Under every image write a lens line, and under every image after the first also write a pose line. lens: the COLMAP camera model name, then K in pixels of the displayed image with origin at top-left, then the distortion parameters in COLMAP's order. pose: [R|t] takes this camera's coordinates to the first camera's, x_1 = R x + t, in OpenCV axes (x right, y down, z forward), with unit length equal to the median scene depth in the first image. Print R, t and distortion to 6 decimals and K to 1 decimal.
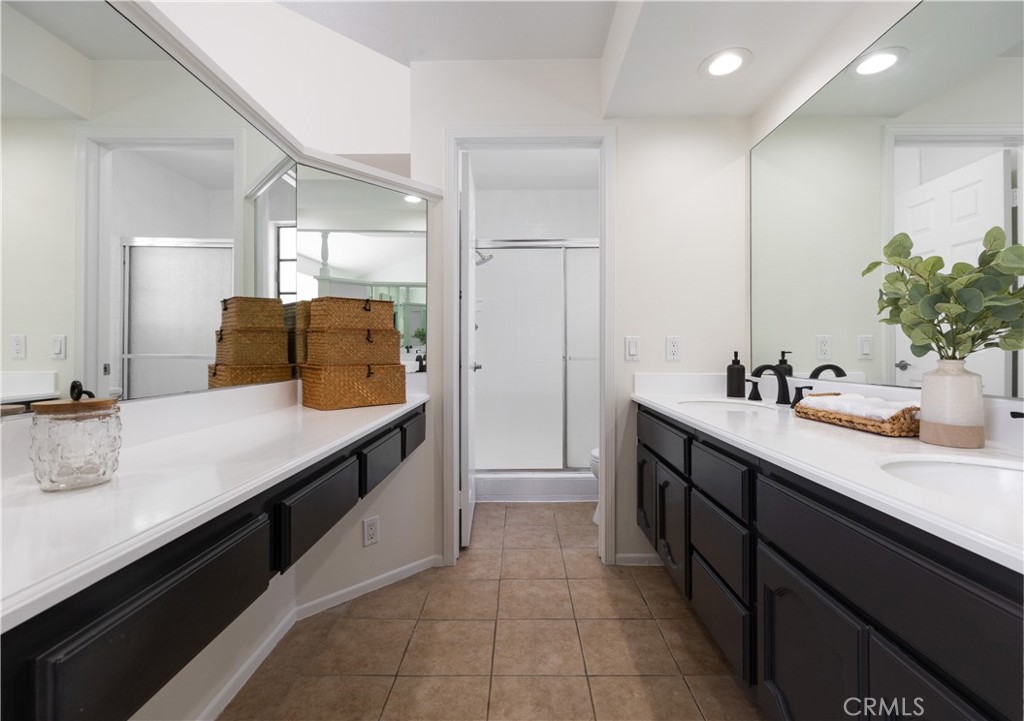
lens RADIAL K [[449.3, 0, 512.0], [0, 449.3, 360.5], [0, 0, 1]] dist [-0.002600, -0.000022]
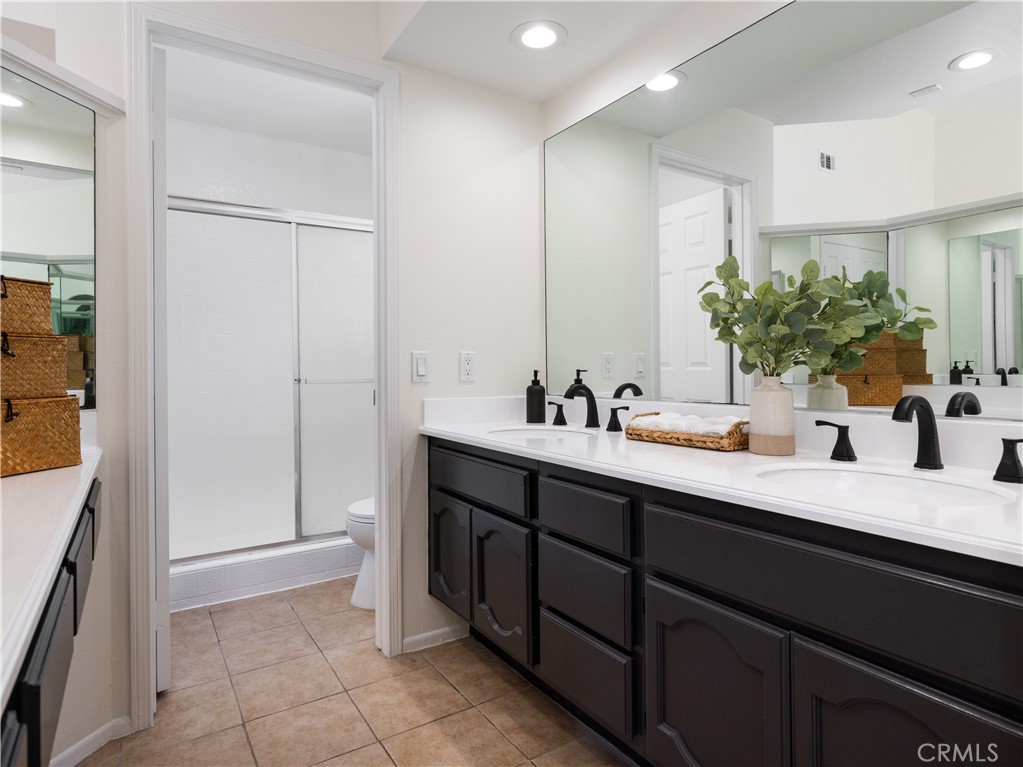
lens RADIAL K [[592.8, 0, 511.5], [0, 592.8, 383.5], [0, 0, 1]] dist [0.000113, -0.000263]
pose [[0.833958, -0.017621, 0.551547, -0.182040], [0.017622, 0.999831, 0.005299, -0.001636], [-0.551547, 0.005300, 0.834127, 0.074505]]
